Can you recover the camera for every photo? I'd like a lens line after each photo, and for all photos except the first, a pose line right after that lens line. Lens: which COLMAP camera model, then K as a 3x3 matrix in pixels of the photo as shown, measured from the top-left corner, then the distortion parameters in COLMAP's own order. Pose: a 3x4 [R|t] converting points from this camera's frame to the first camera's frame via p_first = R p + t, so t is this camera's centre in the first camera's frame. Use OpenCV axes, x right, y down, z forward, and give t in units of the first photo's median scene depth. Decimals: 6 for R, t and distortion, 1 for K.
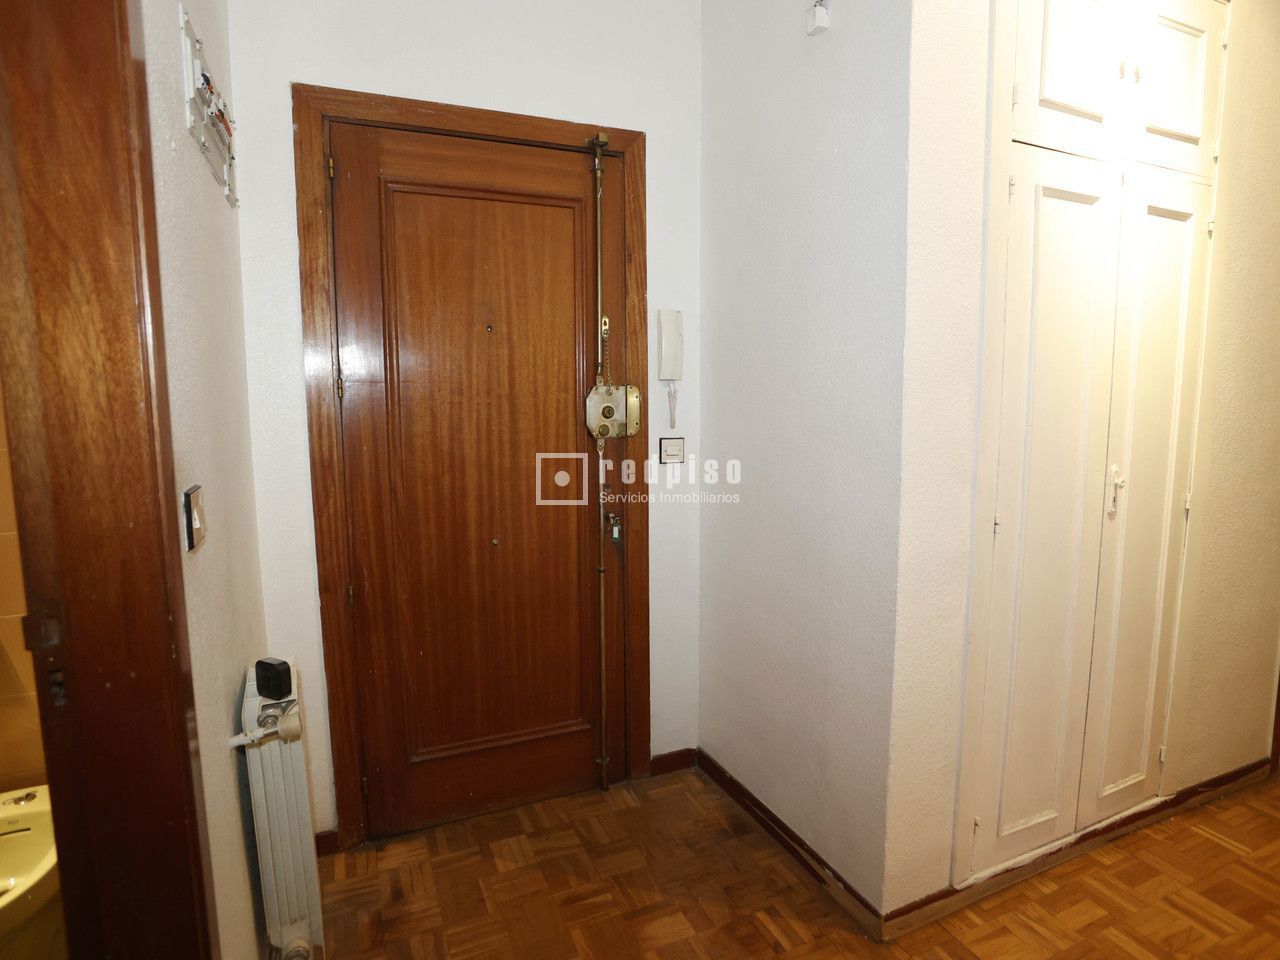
lens RADIAL K [[706.0, 0, 646.5], [0, 706.0, 473.9], [0, 0, 1]] dist [-0.078060, 0.039352]
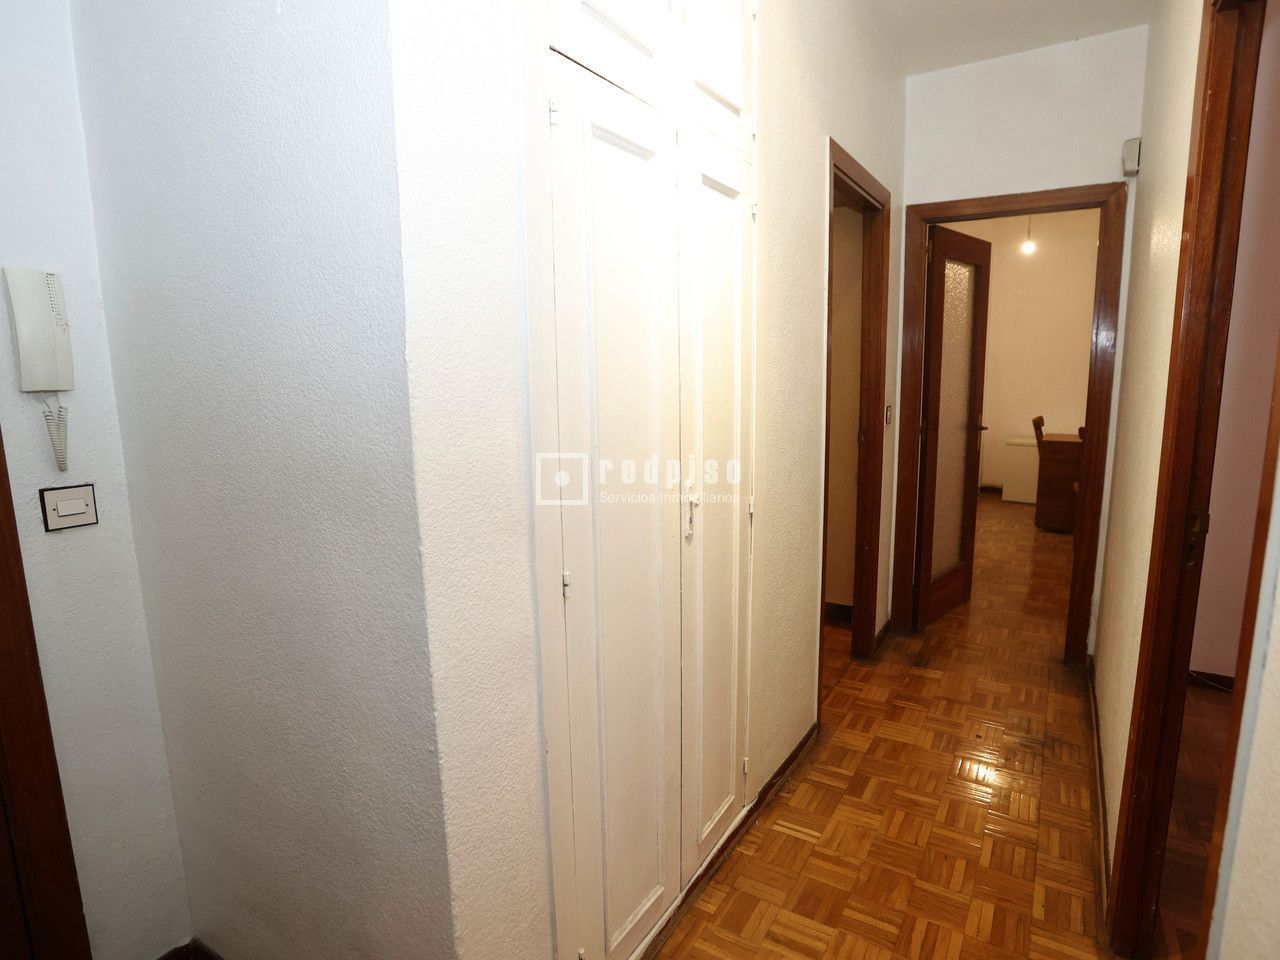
lens RADIAL K [[706.0, 0, 646.5], [0, 706.0, 473.9], [0, 0, 1]] dist [-0.078060, 0.039352]
pose [[0.827869, -0.092178, 0.553295, 0.149696], [0.075313, 0.995740, 0.053202, -0.066126], [-0.555842, -0.002374, 0.831284, 0.287008]]
